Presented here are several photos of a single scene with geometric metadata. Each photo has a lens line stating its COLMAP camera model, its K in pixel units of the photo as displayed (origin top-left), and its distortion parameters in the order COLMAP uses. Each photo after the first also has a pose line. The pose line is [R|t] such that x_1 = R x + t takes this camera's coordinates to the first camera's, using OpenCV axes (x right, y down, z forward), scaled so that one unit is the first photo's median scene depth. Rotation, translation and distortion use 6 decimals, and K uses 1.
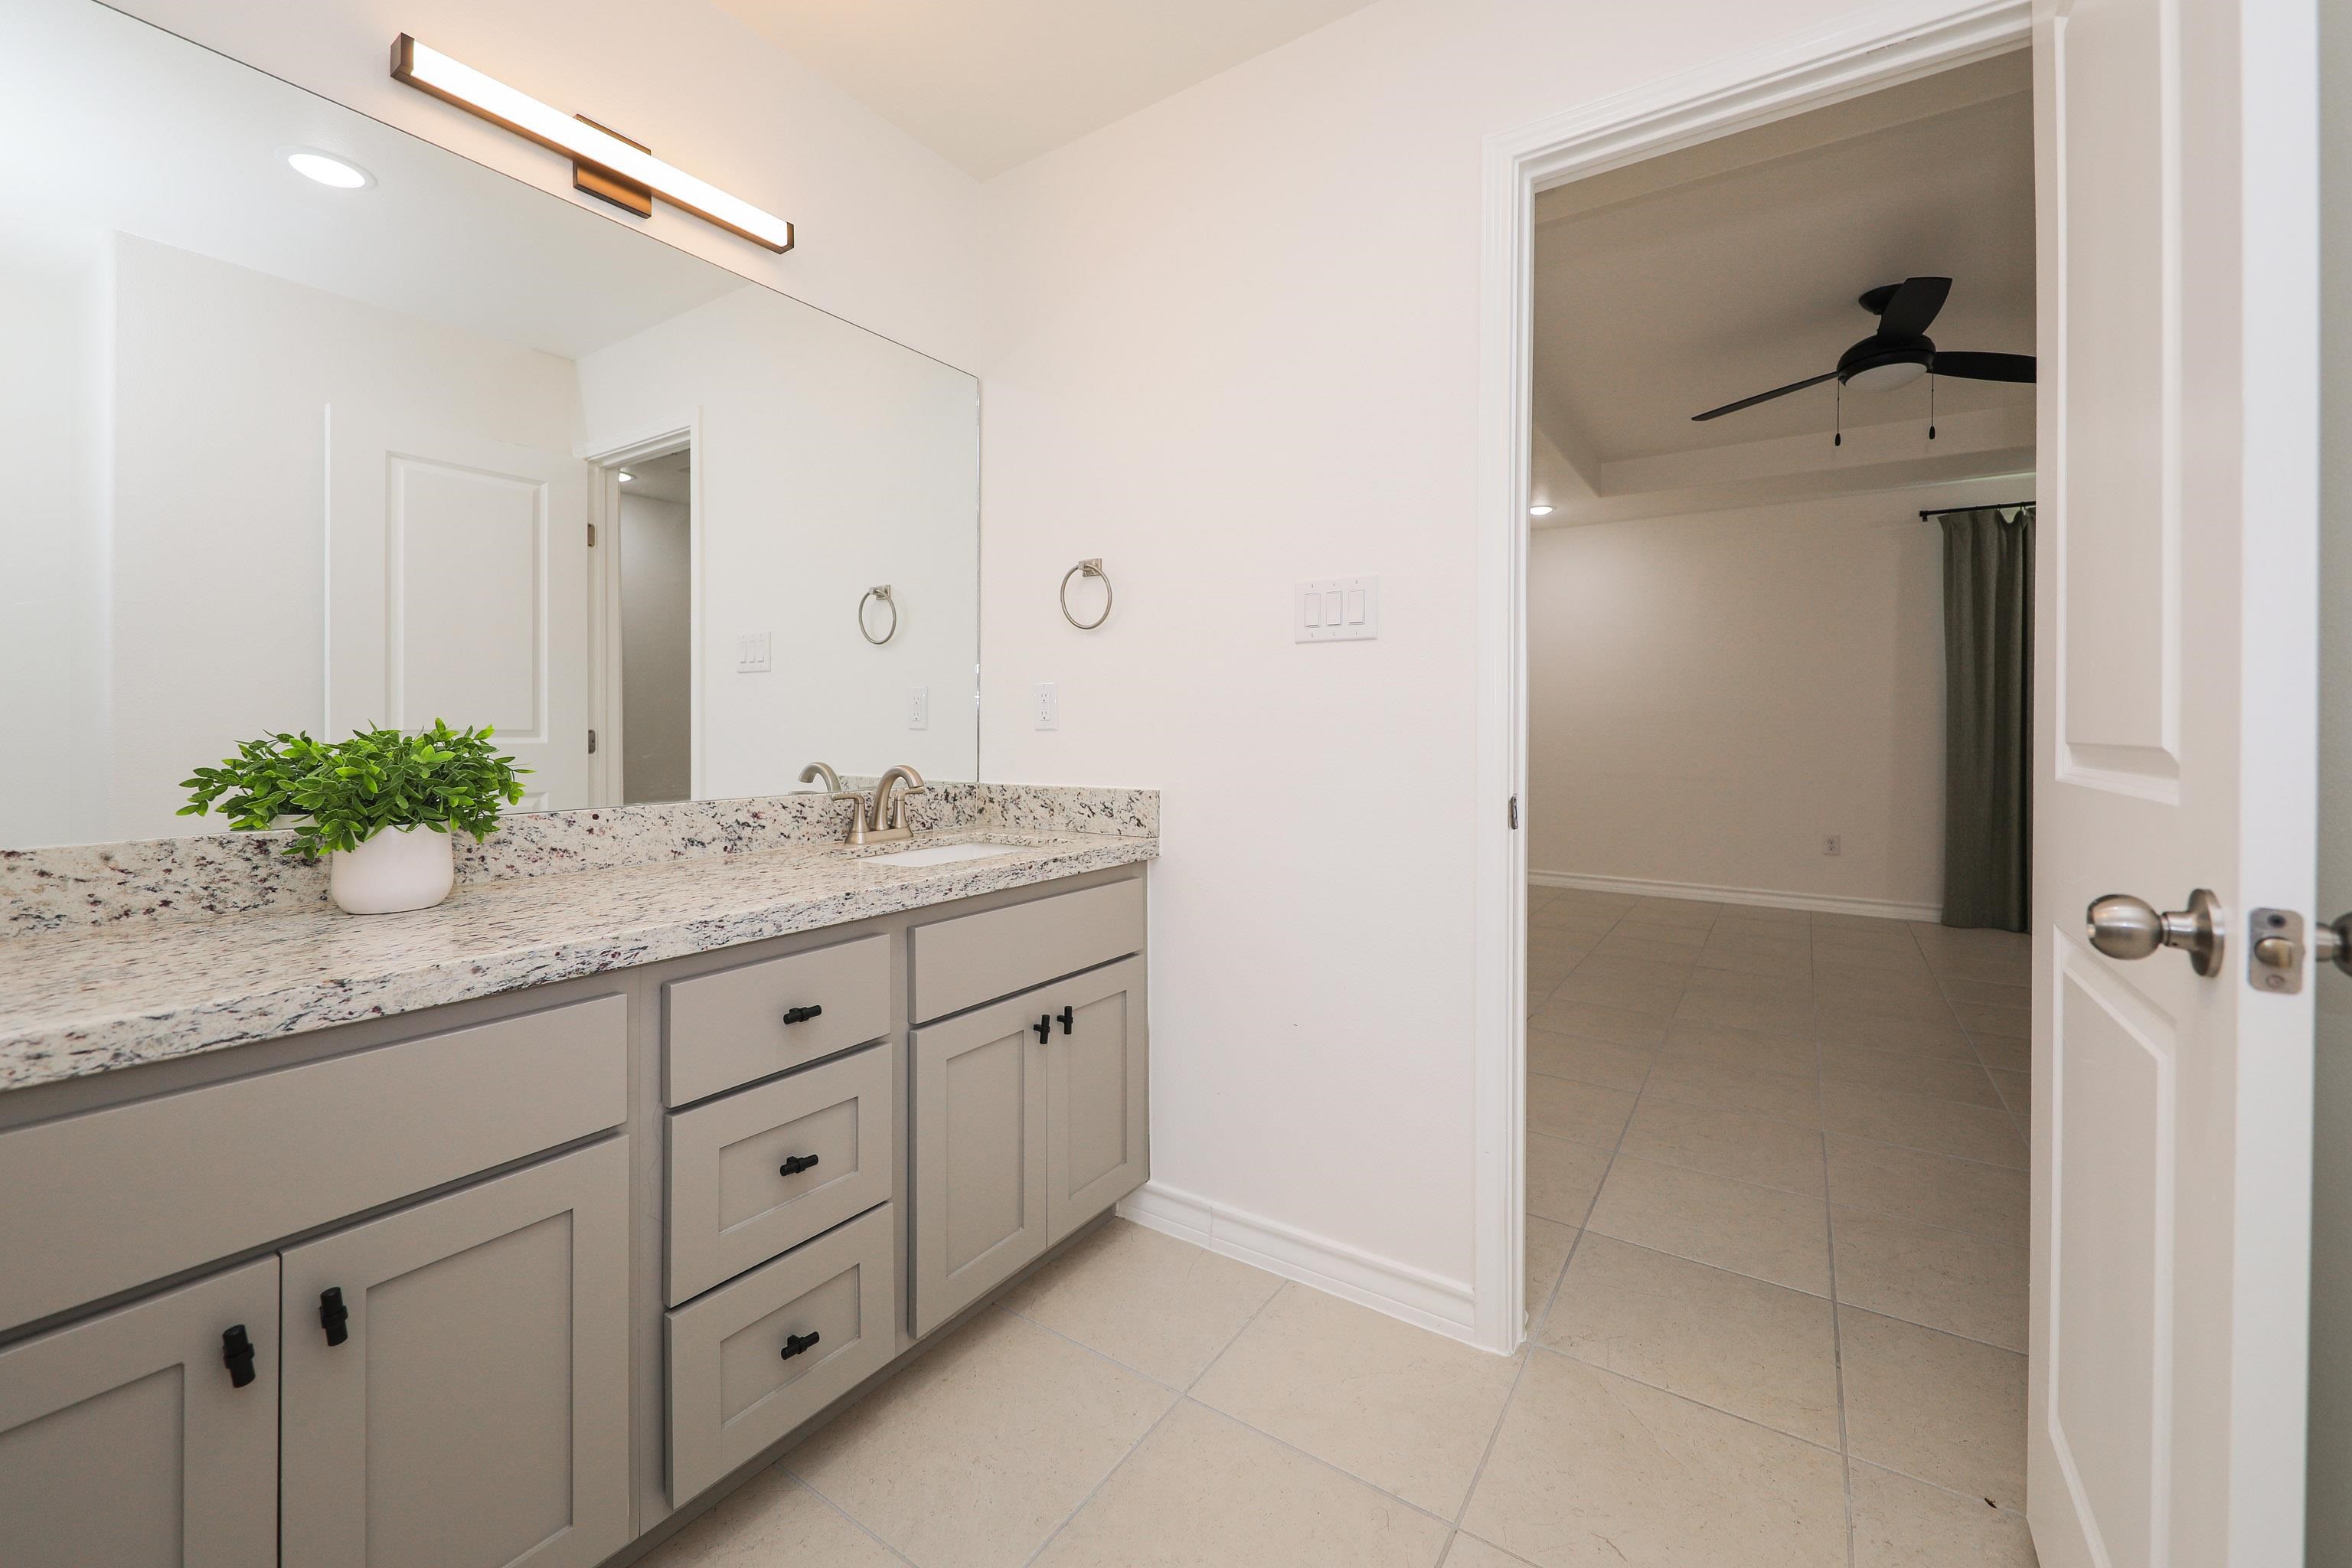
lens RADIAL K [[941.9, 0, 1187.3], [0, 941.9, 742.7], [0, 0, 1]] dist [-0.000694, -0.000446]
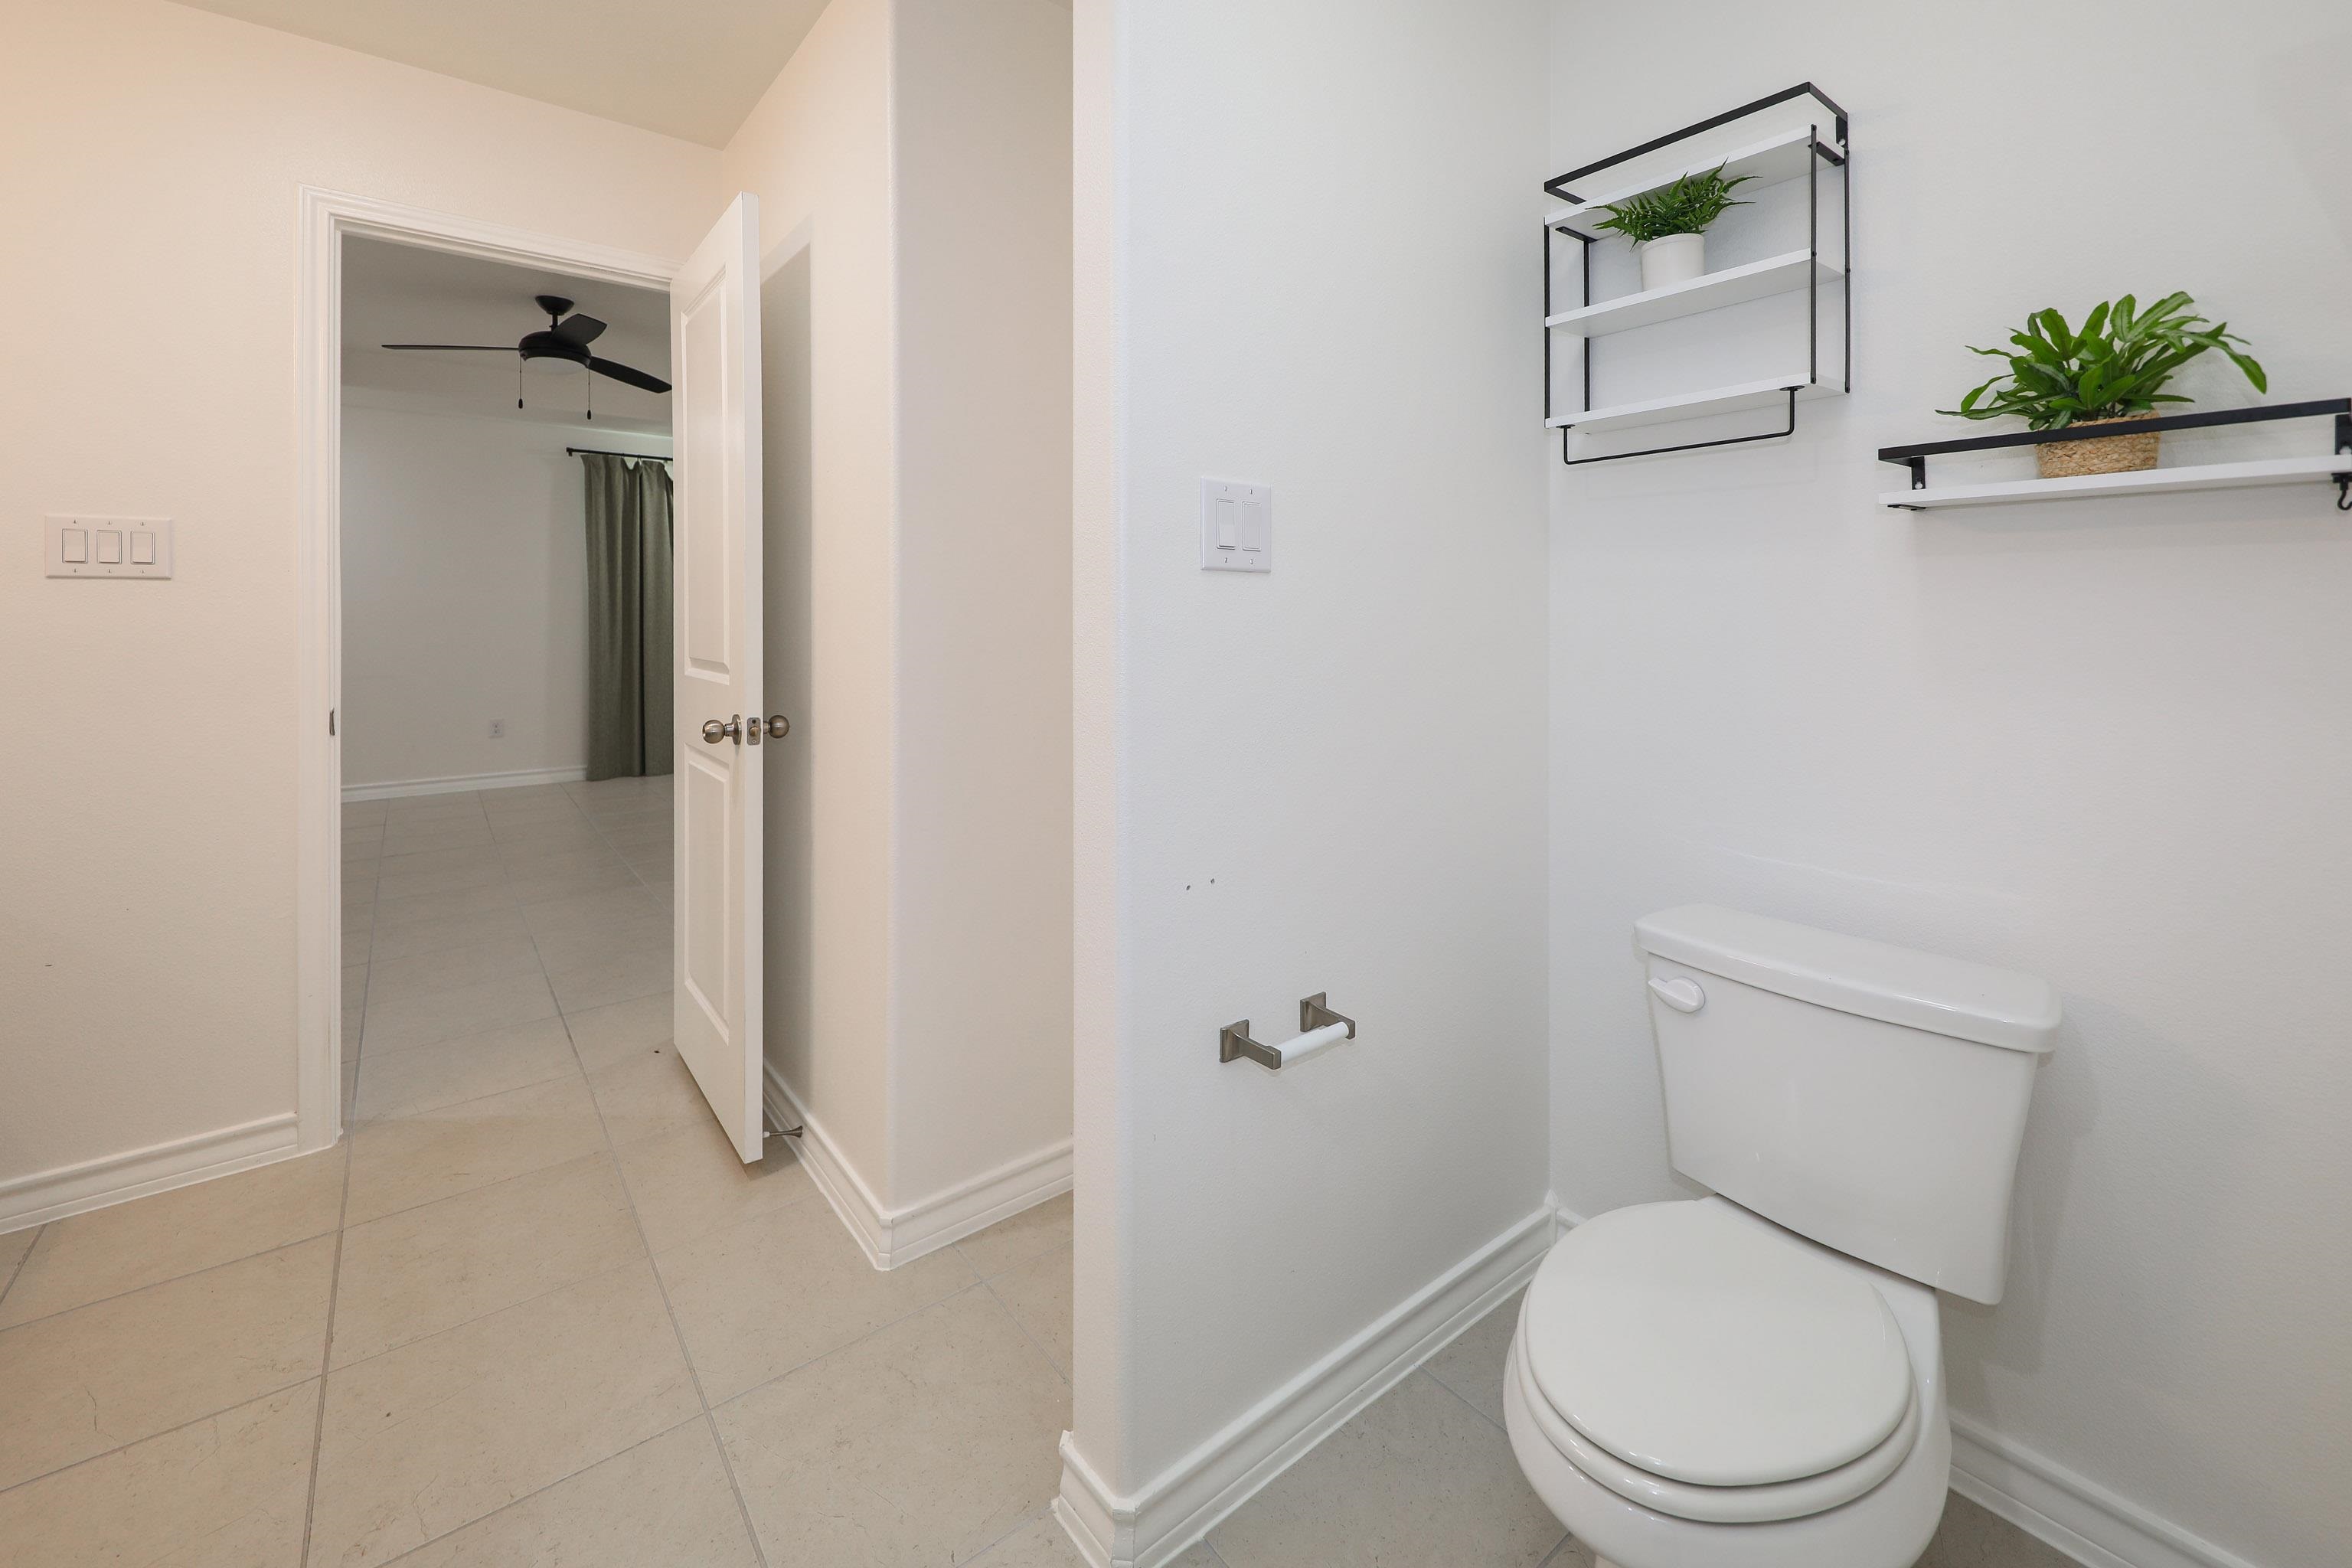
lens RADIAL K [[951.5, 0, 1183.0], [0, 951.5, 606.0], [0, 0, 1]] dist [0.001247, -0.000096]
pose [[0.310536, 0.002862, 0.950557, -0.490270], [0.016504, 0.999828, -0.008402, -0.049751], [-0.950418, 0.018298, 0.310435, -0.469459]]
